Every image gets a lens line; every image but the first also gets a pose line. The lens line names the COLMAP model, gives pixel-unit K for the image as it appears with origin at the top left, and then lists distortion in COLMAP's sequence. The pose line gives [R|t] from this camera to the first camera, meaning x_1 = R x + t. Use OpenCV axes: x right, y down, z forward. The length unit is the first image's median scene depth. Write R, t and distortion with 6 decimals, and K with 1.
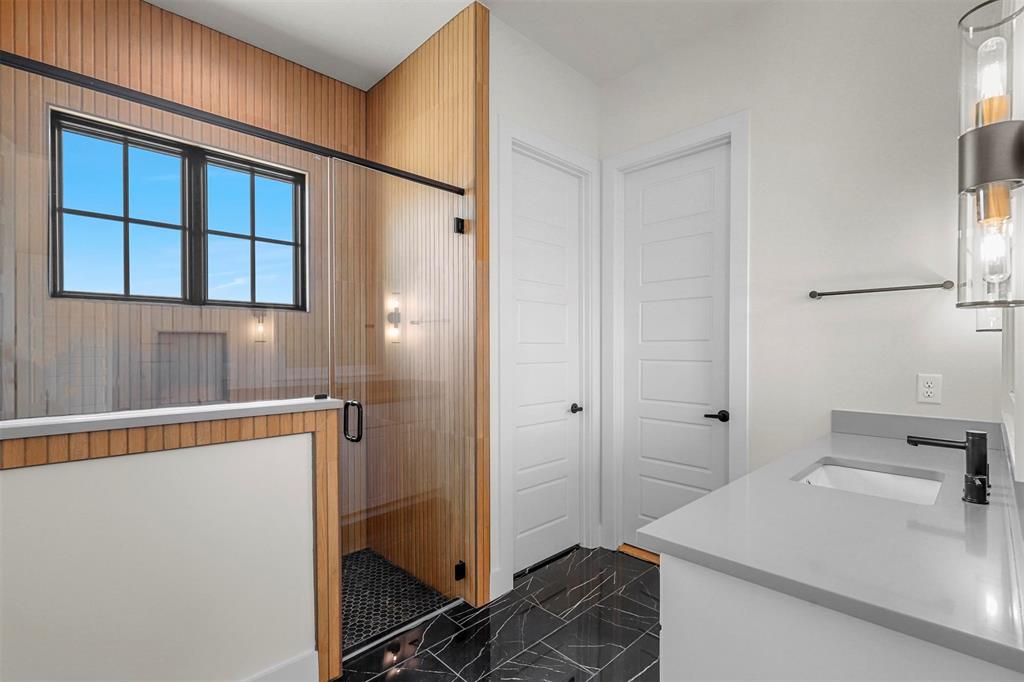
lens RADIAL K [[468.6, 0, 511.0], [0, 468.6, 348.6], [0, 0, 1]] dist [-0.001496, -0.000256]
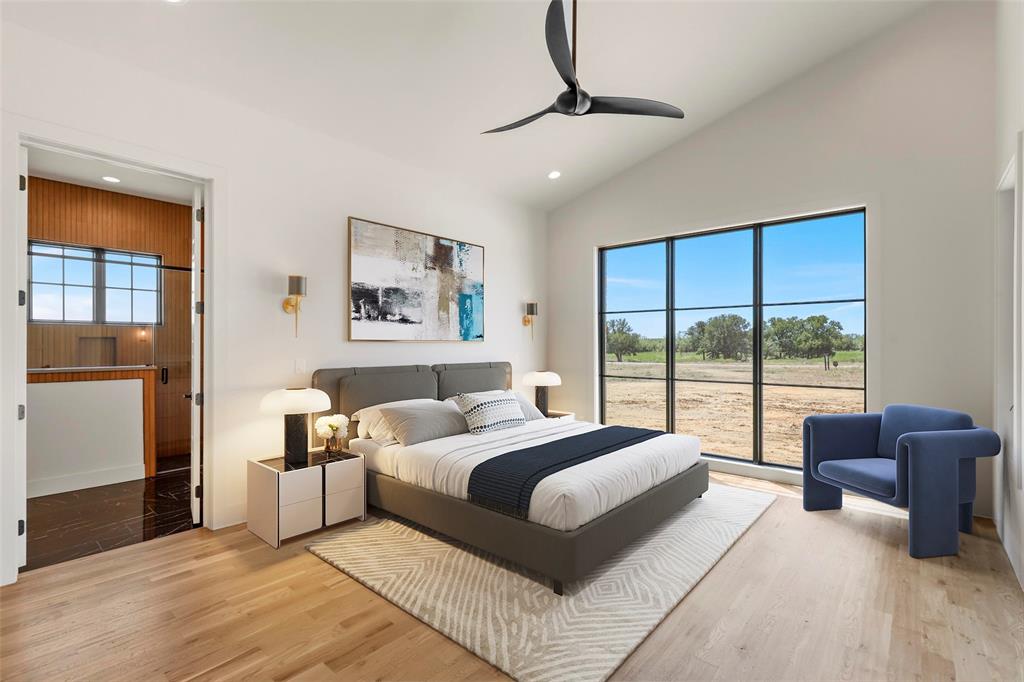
lens RADIAL K [[468.6, 0, 515.0], [0, 468.6, 343.1], [0, 0, 1]] dist [-0.001496, -0.000256]
pose [[0.995874, 0.001520, 0.090736, 0.992641], [-0.001503, 0.999999, -0.000255, -0.010036], [-0.090737, 0.000117, 0.995875, -1.257805]]
